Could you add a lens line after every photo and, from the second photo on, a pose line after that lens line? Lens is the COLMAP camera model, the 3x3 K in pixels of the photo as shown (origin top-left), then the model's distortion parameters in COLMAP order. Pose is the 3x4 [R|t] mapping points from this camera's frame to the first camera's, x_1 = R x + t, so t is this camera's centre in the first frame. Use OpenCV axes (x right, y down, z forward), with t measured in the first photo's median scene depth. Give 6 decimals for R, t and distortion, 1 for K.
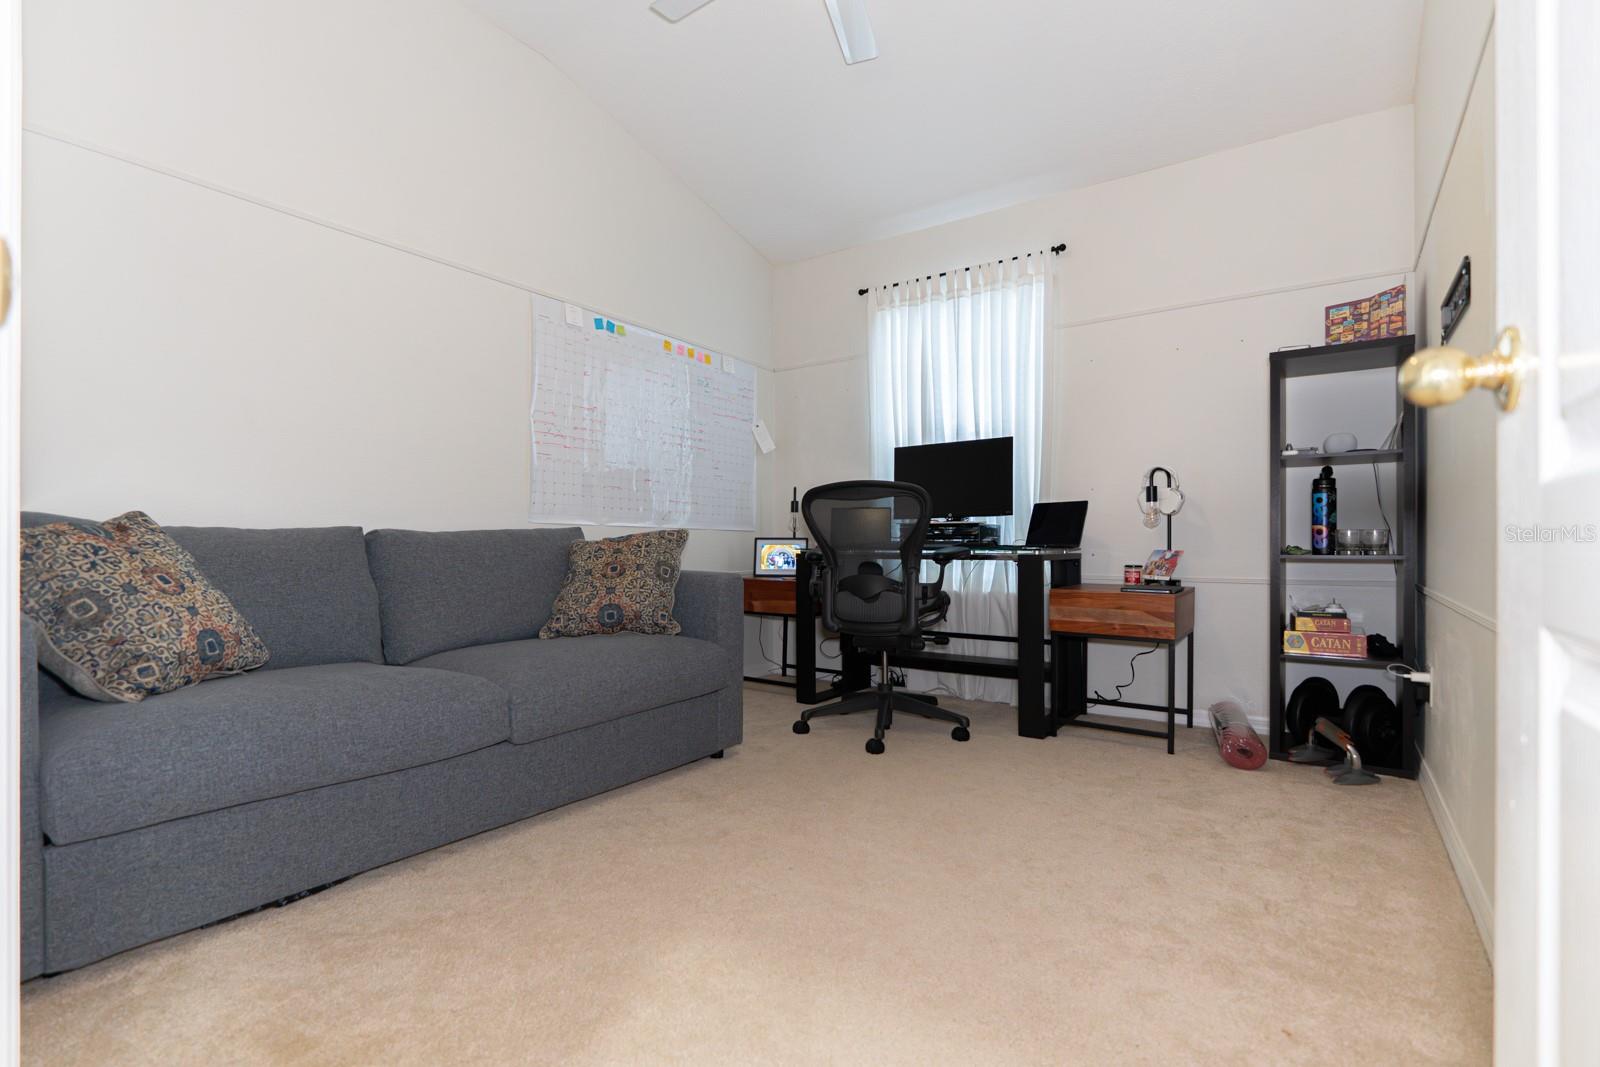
lens RADIAL K [[758.4, 0, 799.9], [0, 758.4, 529.1], [0, 0, 1]] dist [-0.003344, 0.000011]
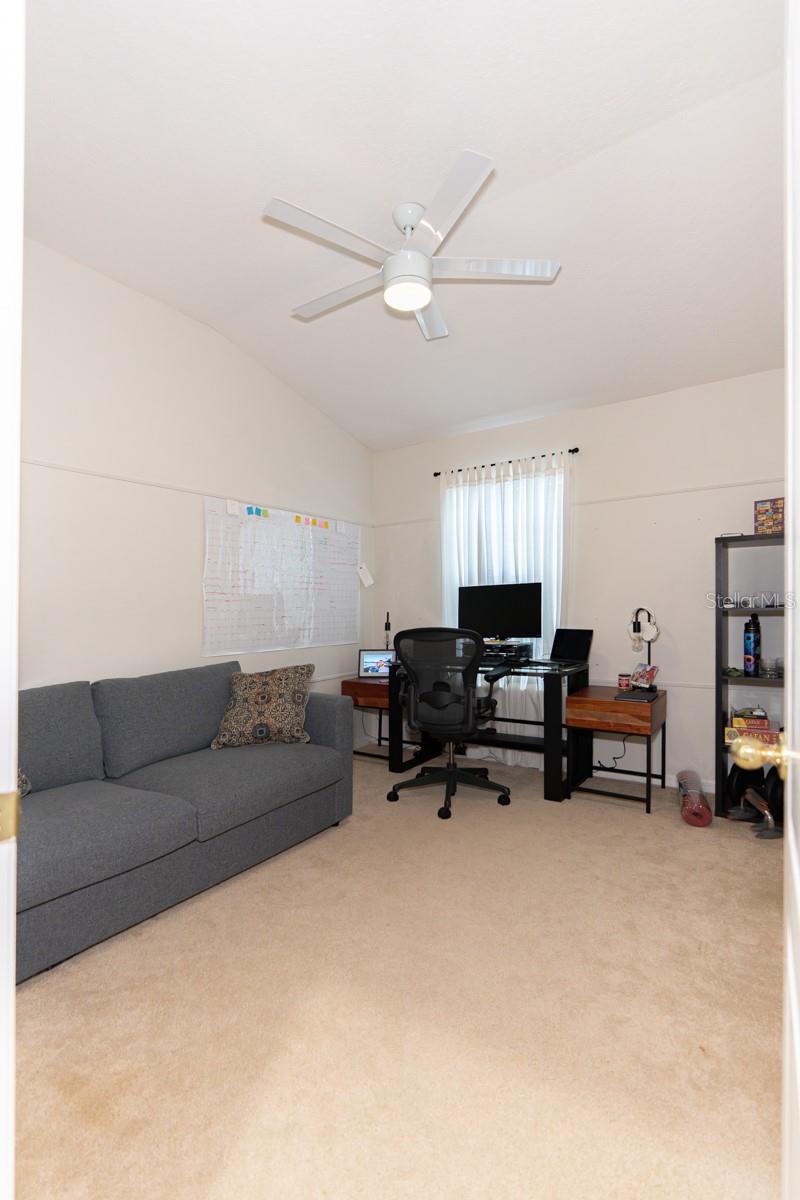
lens RADIAL K [[568.8, 0, 408.4], [0, 568.8, 595.6], [0, 0, 1]] dist [-0.003344, 0.000011]
pose [[0.999392, 0.002759, 0.034768, -0.006872], [-0.002687, 0.999994, -0.002138, -0.112314], [-0.034773, 0.002043, 0.999393, -0.068394]]
